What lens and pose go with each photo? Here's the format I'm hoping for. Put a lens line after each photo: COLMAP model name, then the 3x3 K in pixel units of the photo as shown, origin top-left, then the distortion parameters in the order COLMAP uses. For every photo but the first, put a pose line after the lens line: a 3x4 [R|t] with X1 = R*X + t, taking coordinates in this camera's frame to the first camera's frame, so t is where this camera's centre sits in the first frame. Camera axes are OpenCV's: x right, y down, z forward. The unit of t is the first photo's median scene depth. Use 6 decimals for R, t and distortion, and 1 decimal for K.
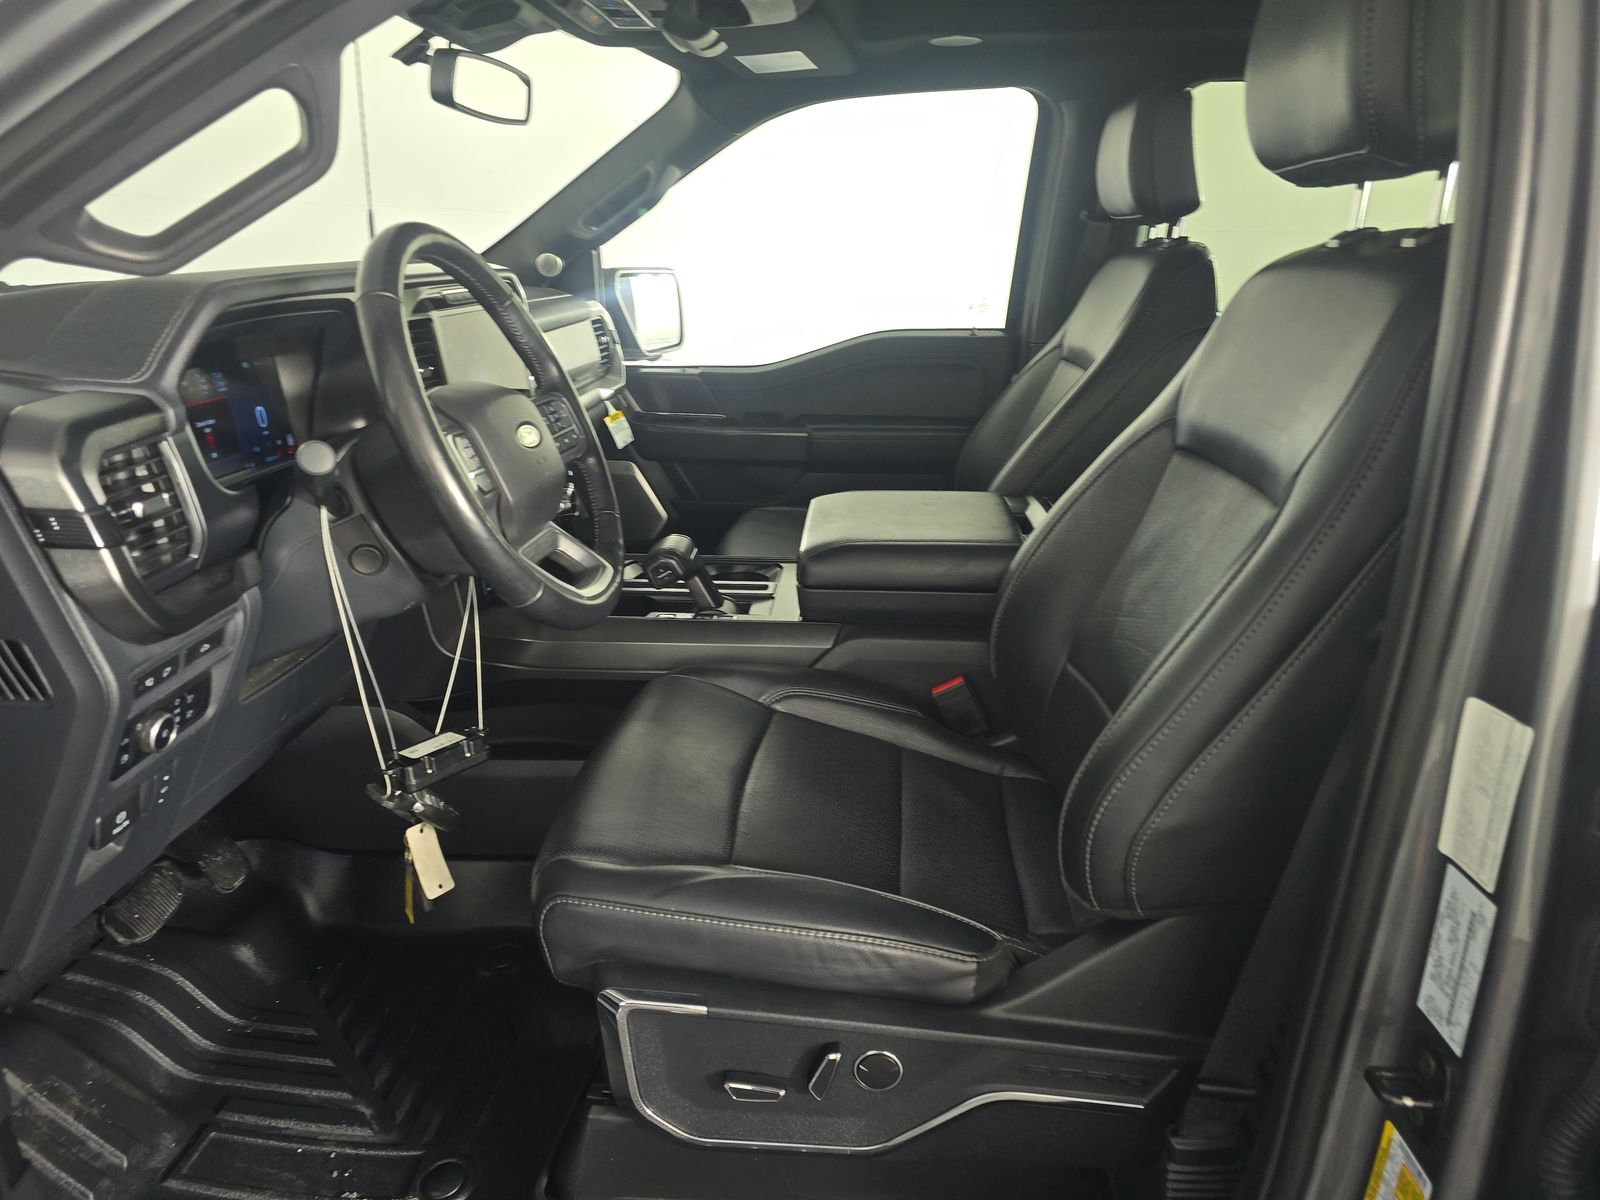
lens RADIAL K [[1044.8, 0, 779.2], [0, 1044.8, 604.4], [0, 0, 1]] dist [0.055673, -0.057421]
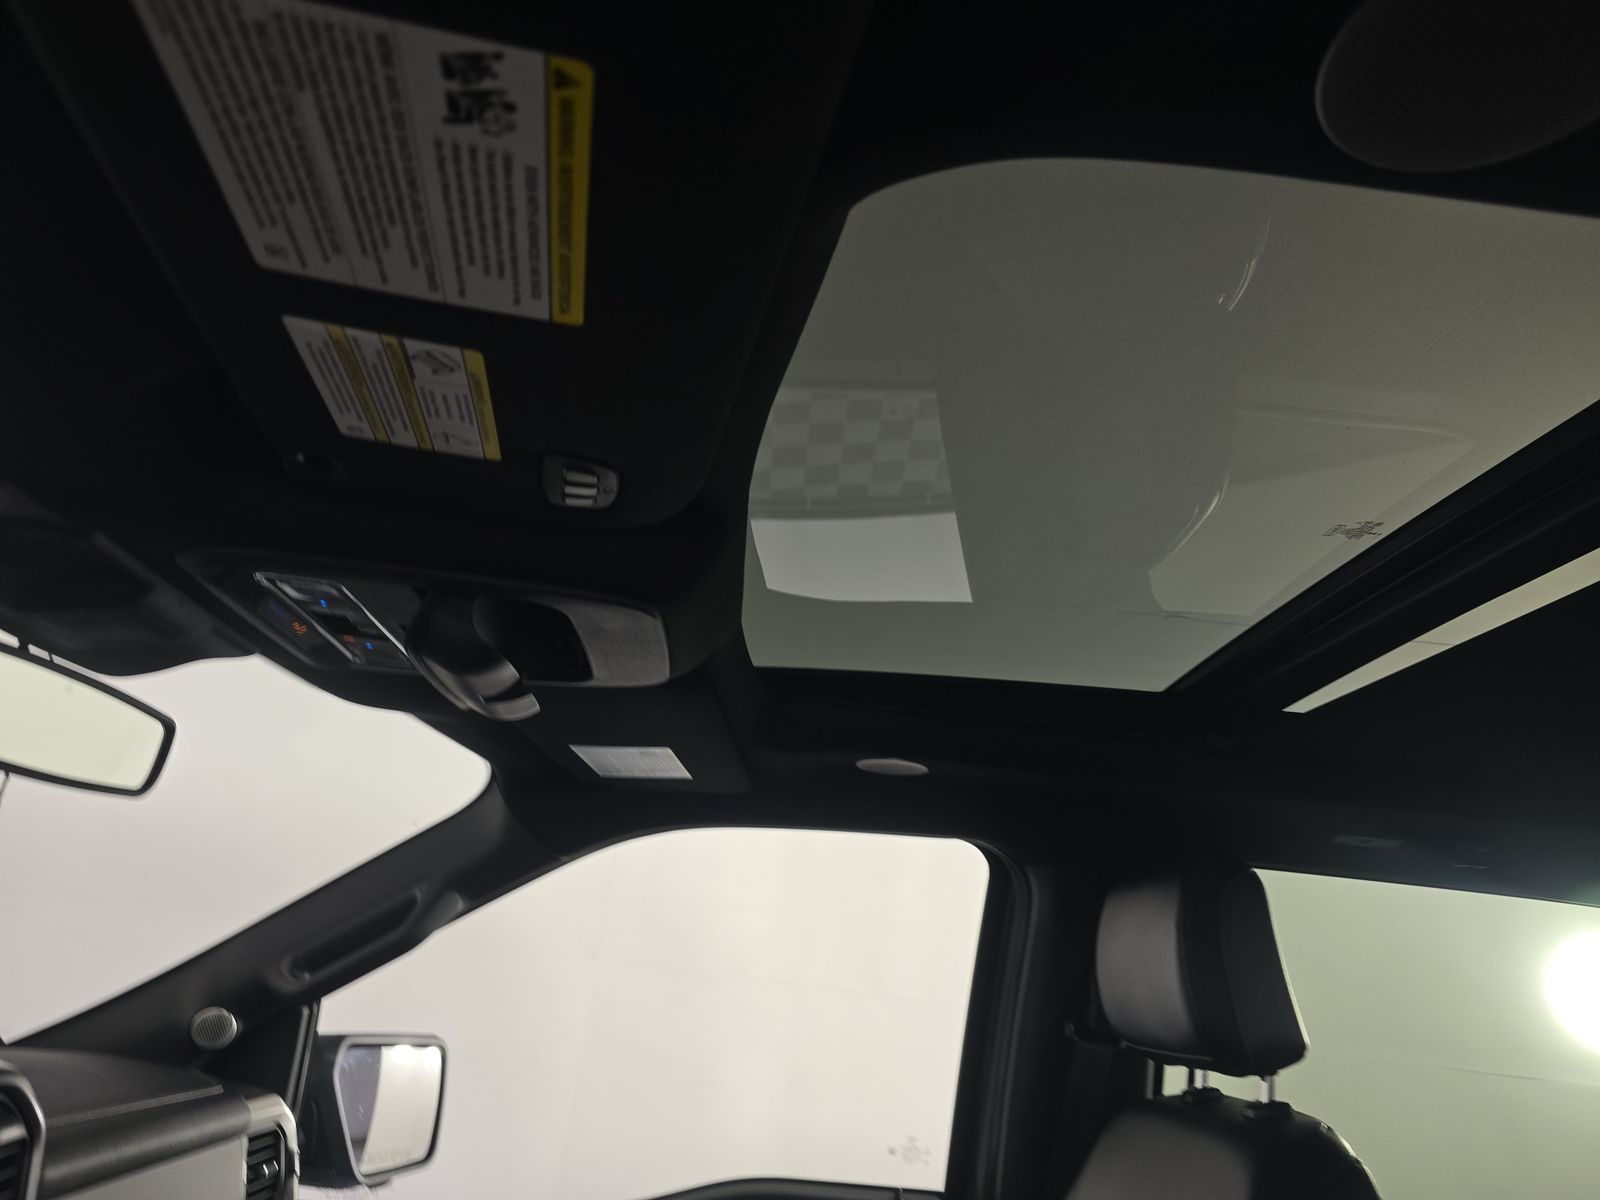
lens RADIAL K [[1044.8, 0, 779.2], [0, 1044.8, 604.4], [0, 0, 1]] dist [0.055673, -0.057421]
pose [[0.986942, 0.129994, 0.095117, 0.012005], [-0.042386, 0.779288, -0.625231, -0.166357], [-0.155400, 0.613034, 0.774622, 0.376738]]
